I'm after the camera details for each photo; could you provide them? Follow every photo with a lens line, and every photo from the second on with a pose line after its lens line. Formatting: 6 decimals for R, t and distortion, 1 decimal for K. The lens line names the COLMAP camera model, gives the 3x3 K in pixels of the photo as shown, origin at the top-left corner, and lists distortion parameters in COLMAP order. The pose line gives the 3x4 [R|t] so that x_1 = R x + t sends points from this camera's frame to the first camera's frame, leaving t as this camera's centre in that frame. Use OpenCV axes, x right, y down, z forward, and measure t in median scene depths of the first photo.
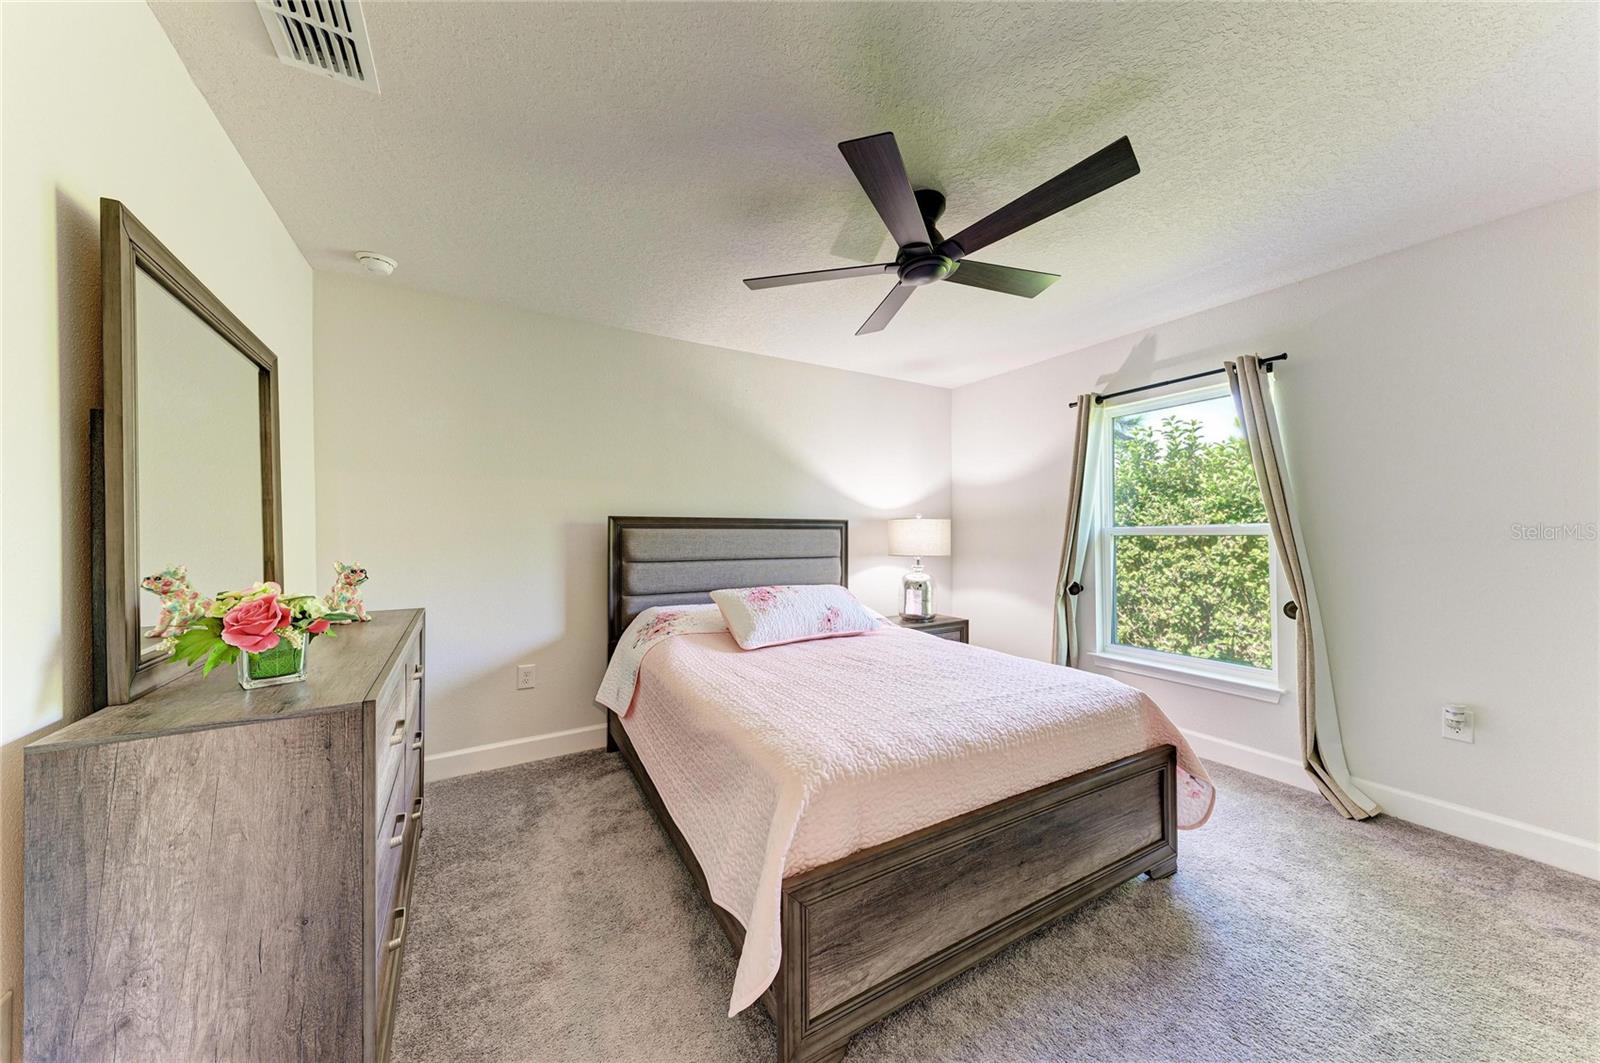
lens RADIAL K [[542.8, 0, 796.3], [0, 542.8, 533.4], [0, 0, 1]] dist [0.018406, -0.003961]
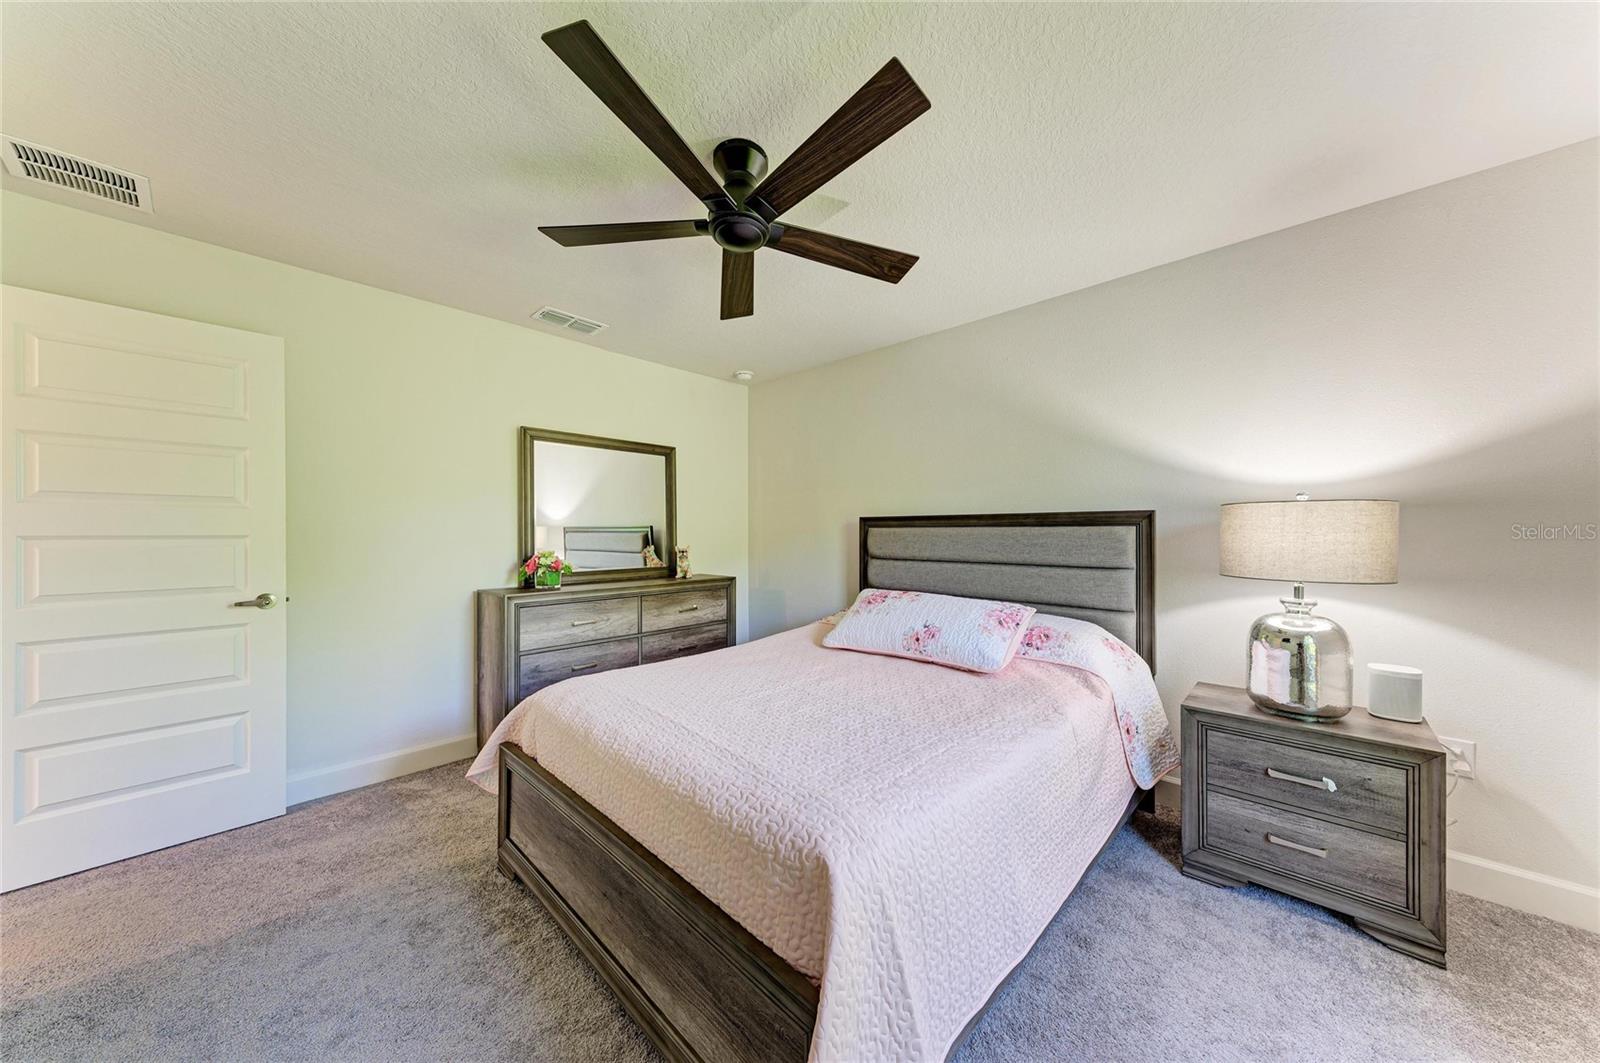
lens RADIAL K [[542.8, 0, 801.3], [0, 542.8, 533.7], [0, 0, 1]] dist [0.018406, -0.003961]
pose [[0.256837, -0.002824, -0.966451, 0.681632], [-0.002257, 0.999991, -0.003522, 0.006542], [0.966452, 0.003086, 0.256828, 0.541092]]
